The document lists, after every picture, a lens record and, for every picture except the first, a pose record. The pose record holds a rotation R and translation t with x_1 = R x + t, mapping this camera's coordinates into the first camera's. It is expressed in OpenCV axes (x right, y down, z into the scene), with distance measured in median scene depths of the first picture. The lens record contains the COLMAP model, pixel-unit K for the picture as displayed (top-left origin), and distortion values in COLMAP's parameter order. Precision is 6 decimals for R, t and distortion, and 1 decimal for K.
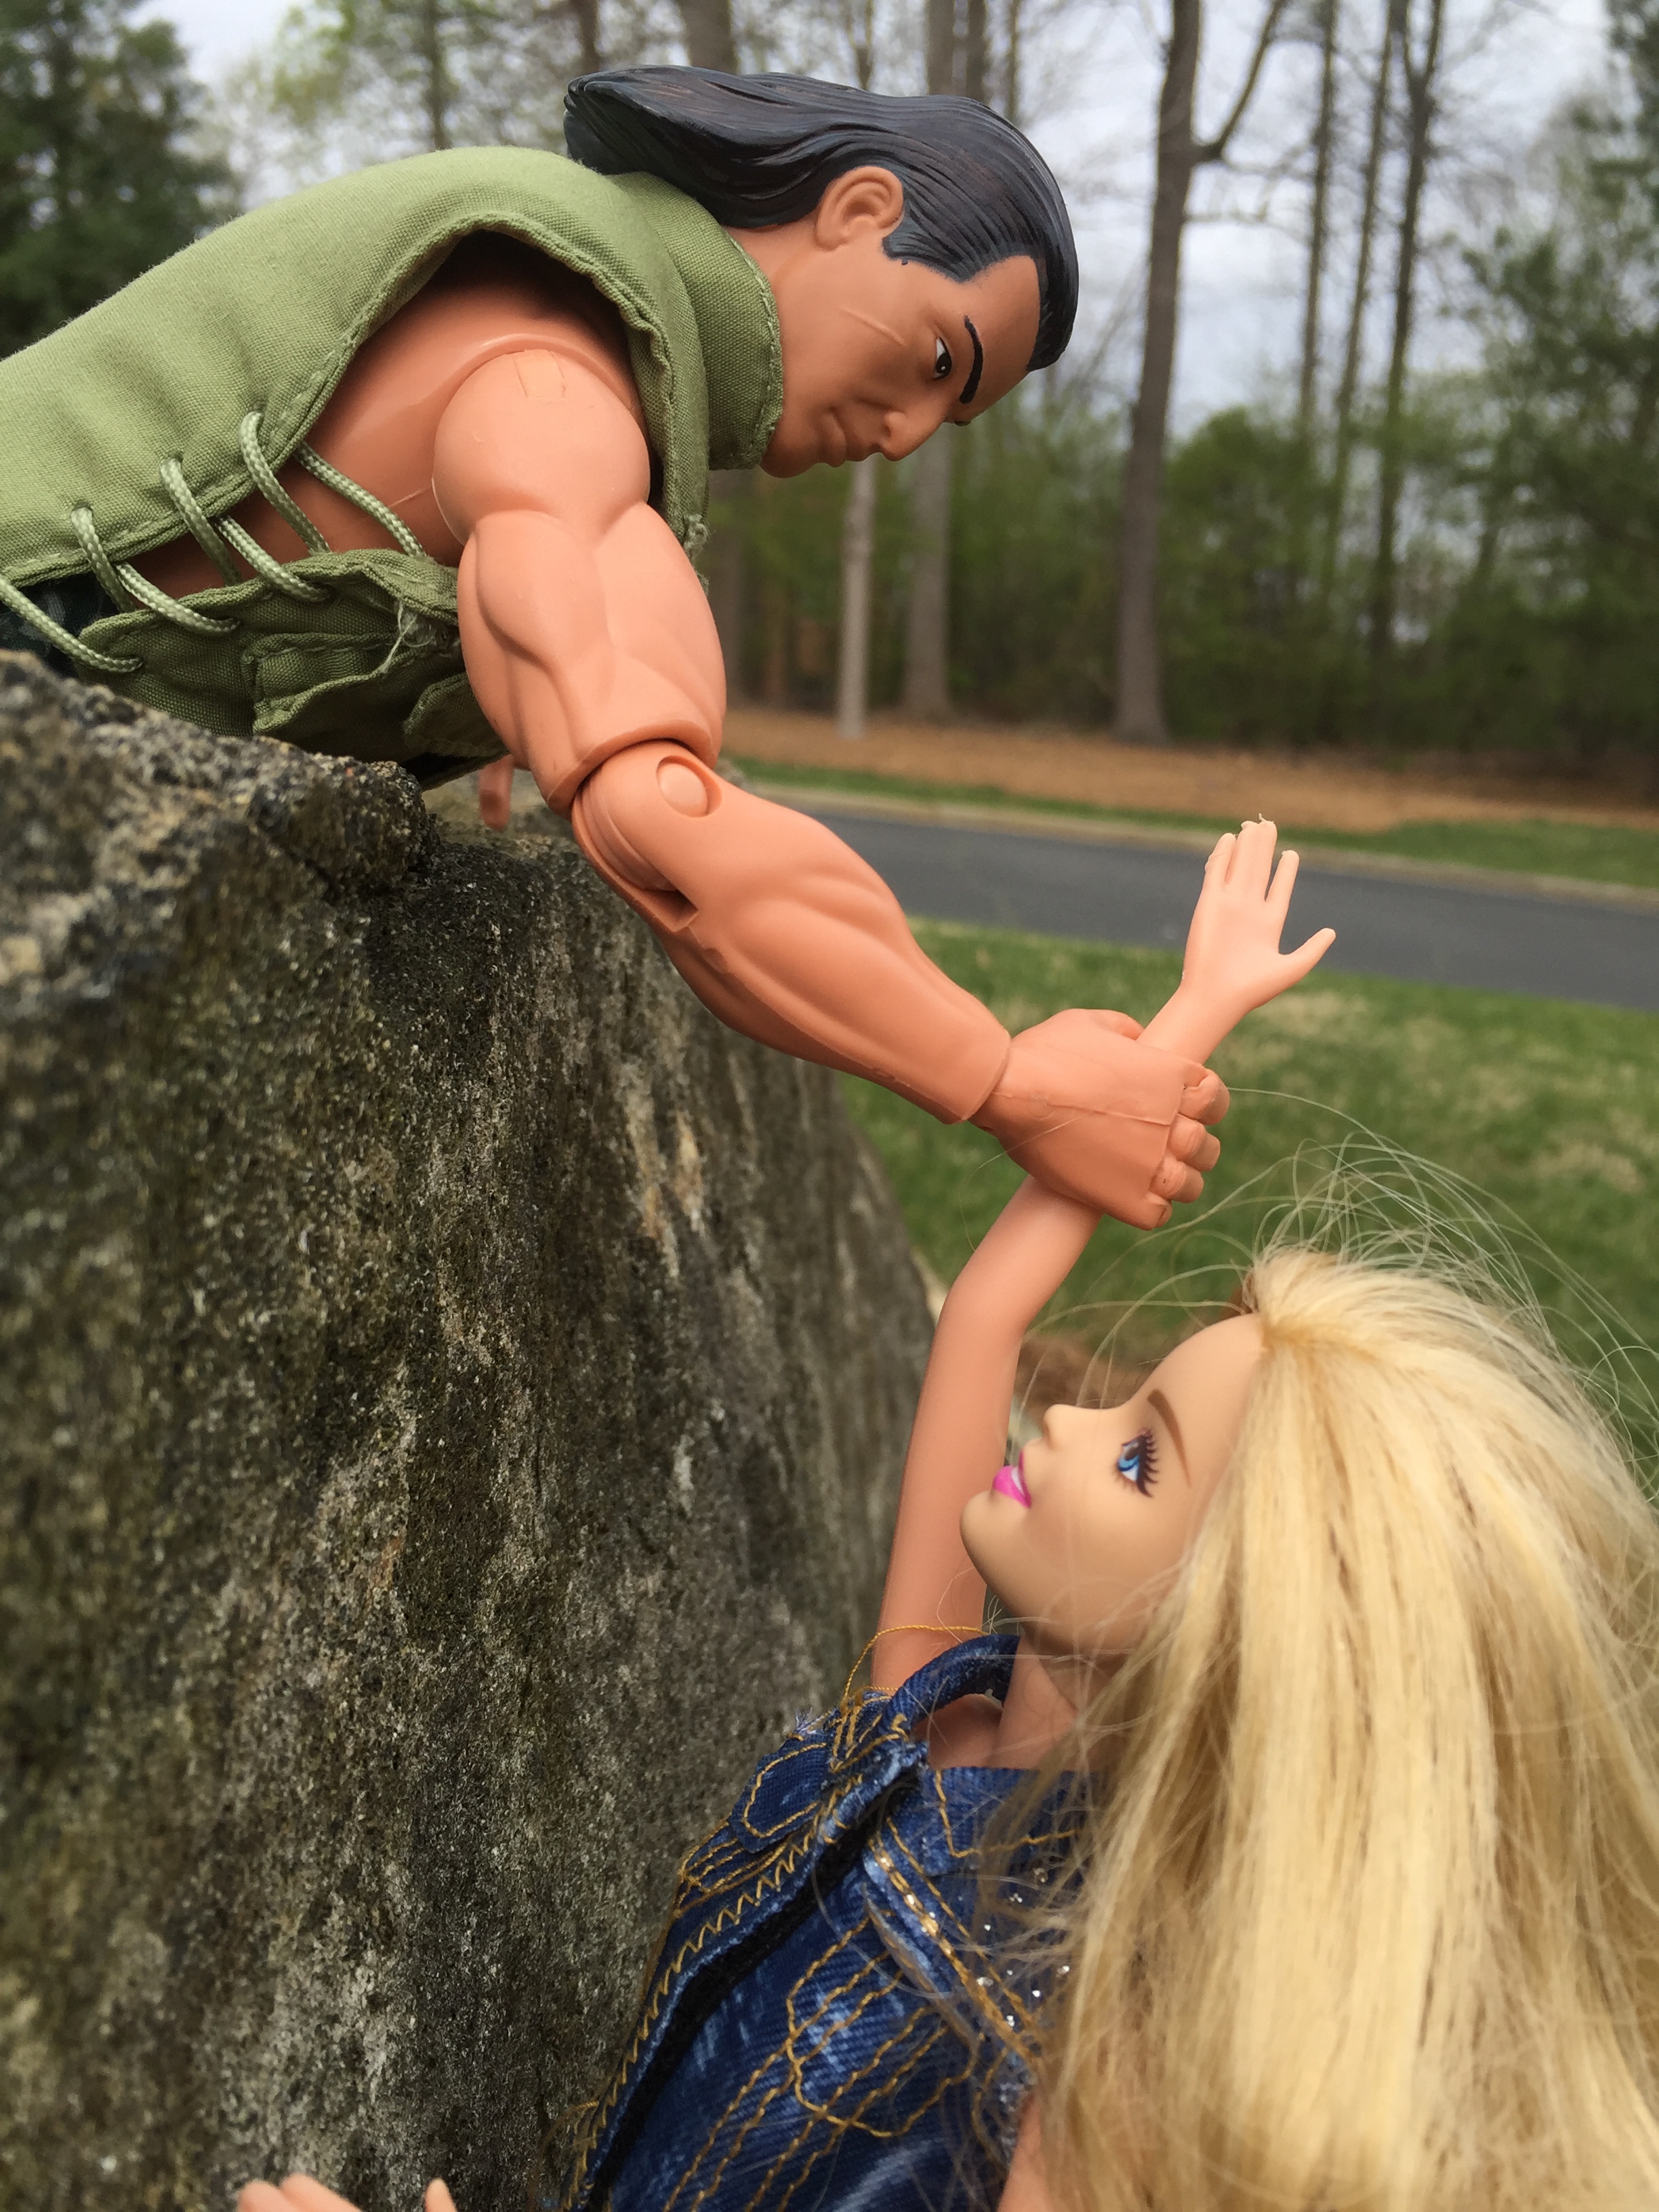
lens RADIAL K [[1934.7, 0, 819.9], [0, 1934.7, 1106.5], [0, 0, 1]] dist [0.061738, -0.099606]
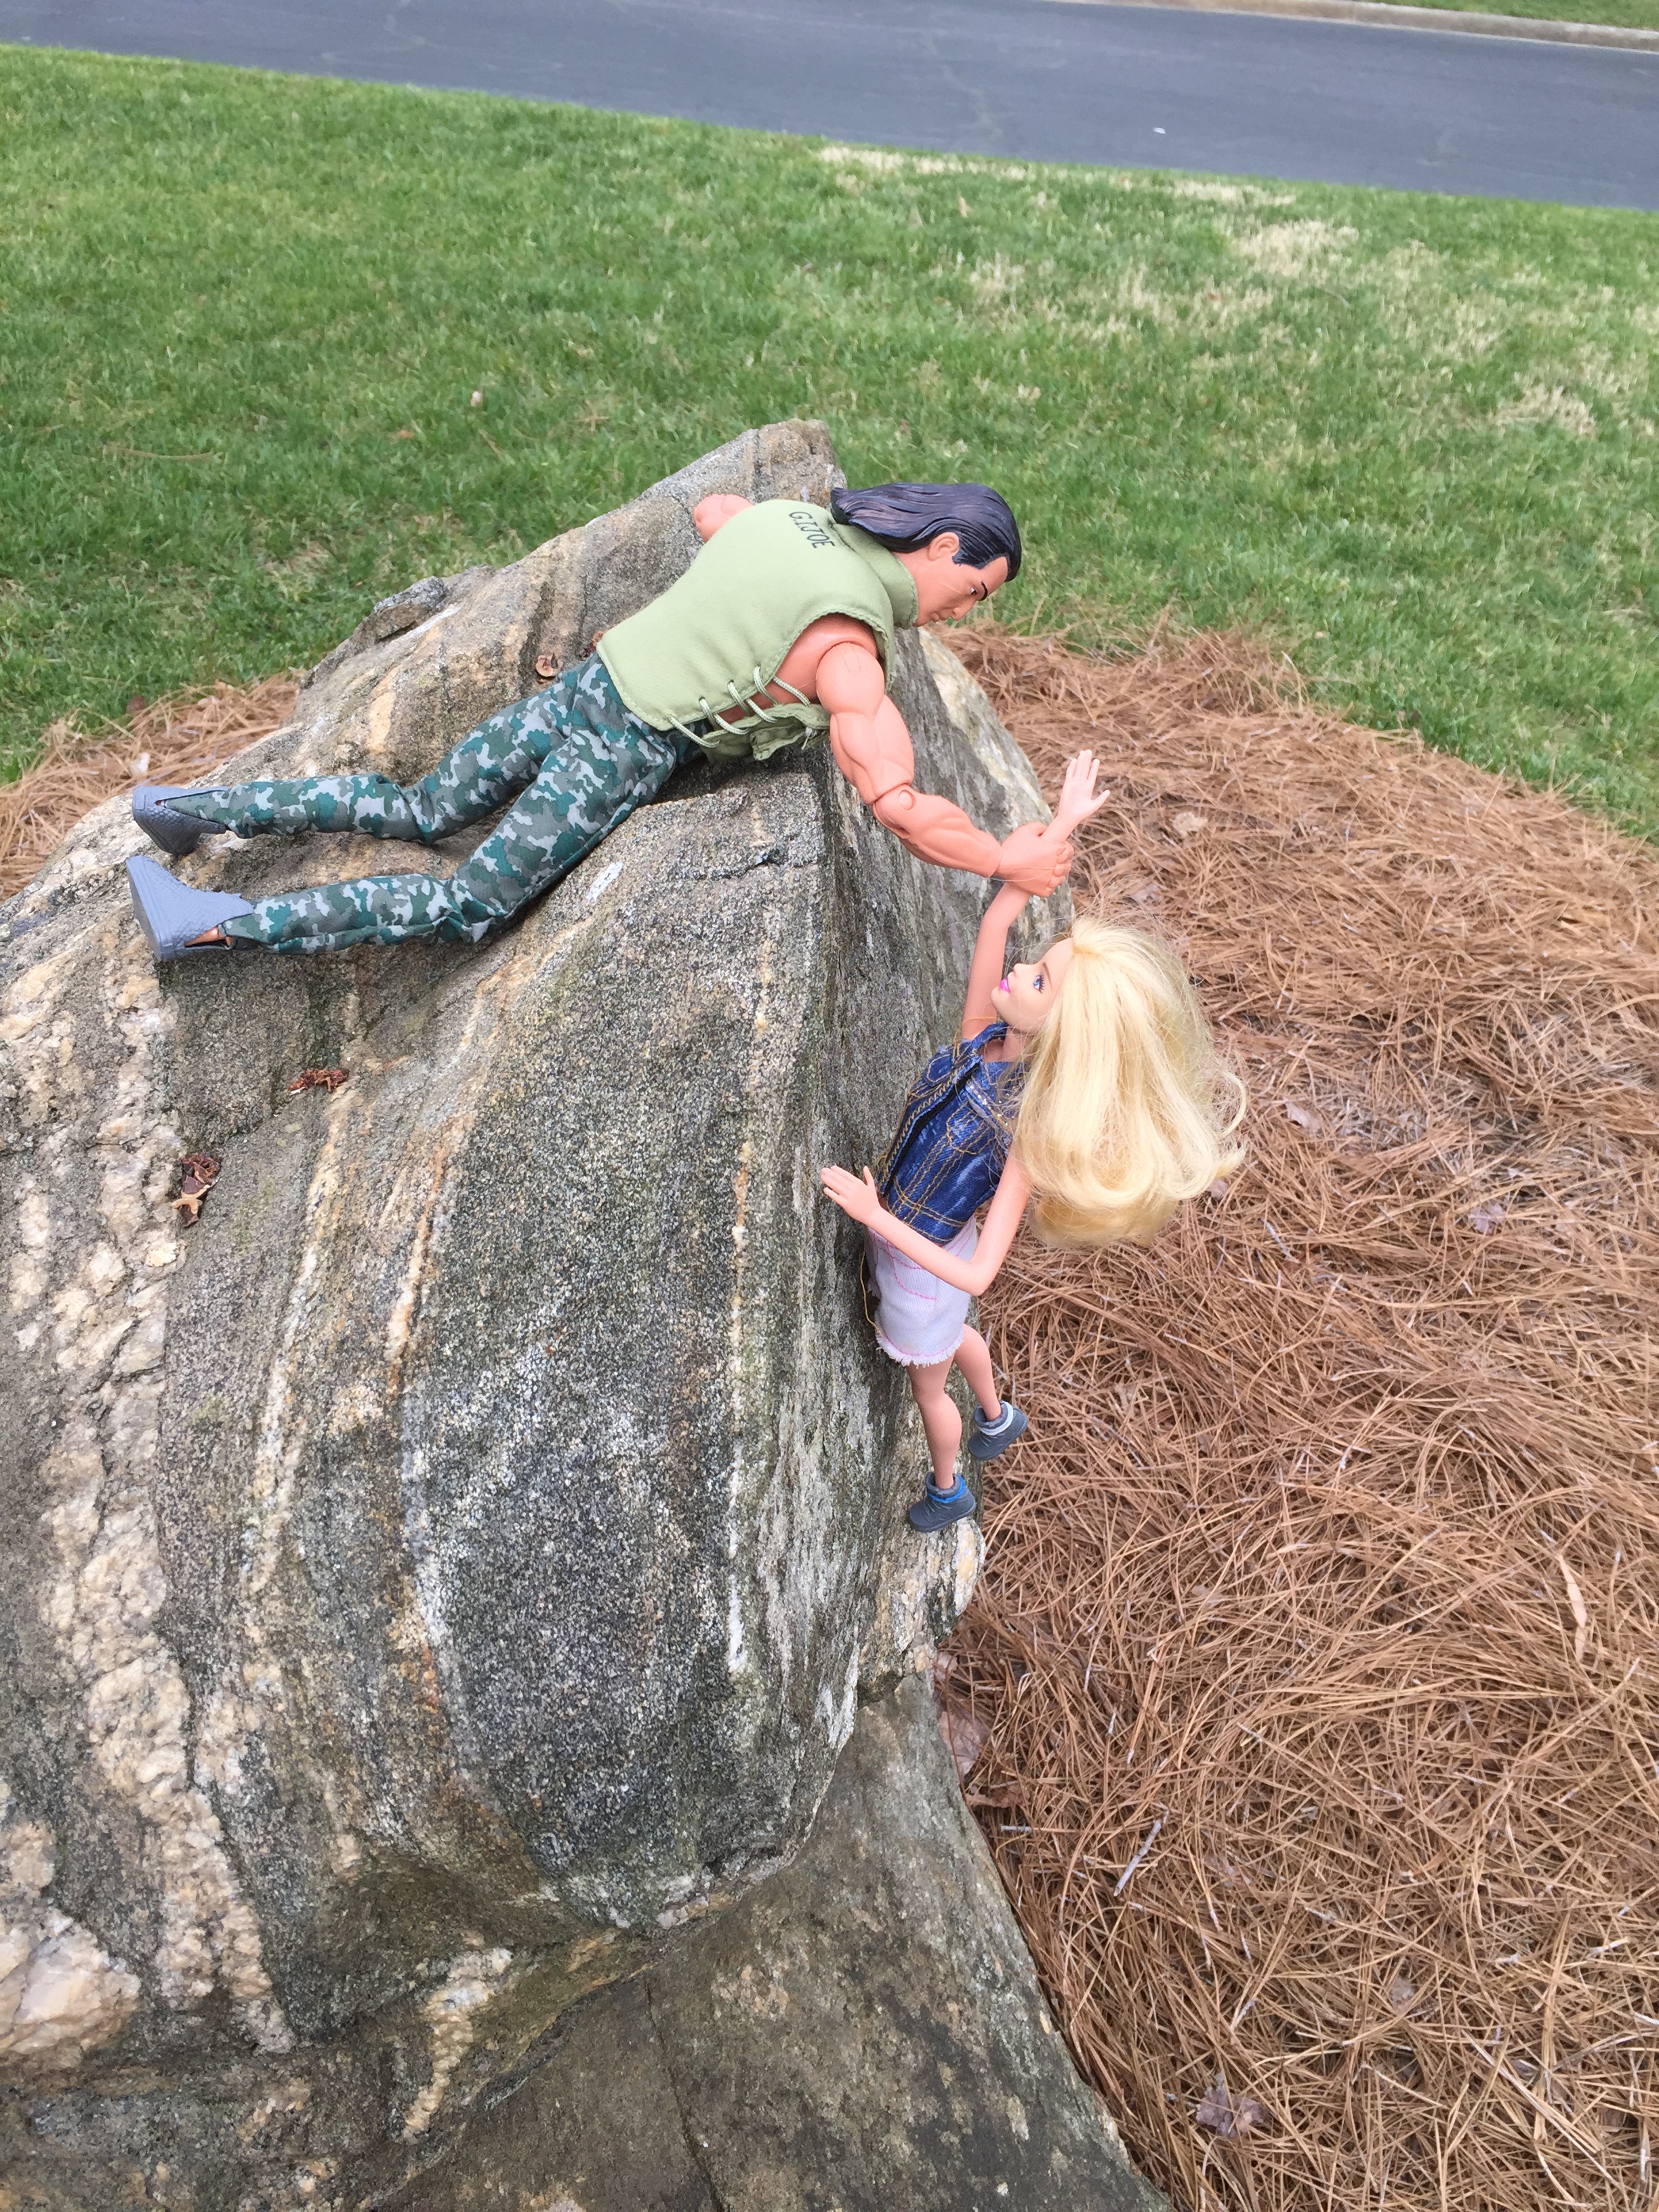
lens RADIAL K [[1934.7, 0, 828.7], [0, 1934.7, 1109.4], [0, 0, 1]] dist [0.061738, -0.099606]
pose [[0.998477, -0.055140, -0.001542, -0.208574], [0.051556, 0.922918, 0.381530, -0.878408], [-0.019615, -0.381028, 0.924355, -2.137586]]
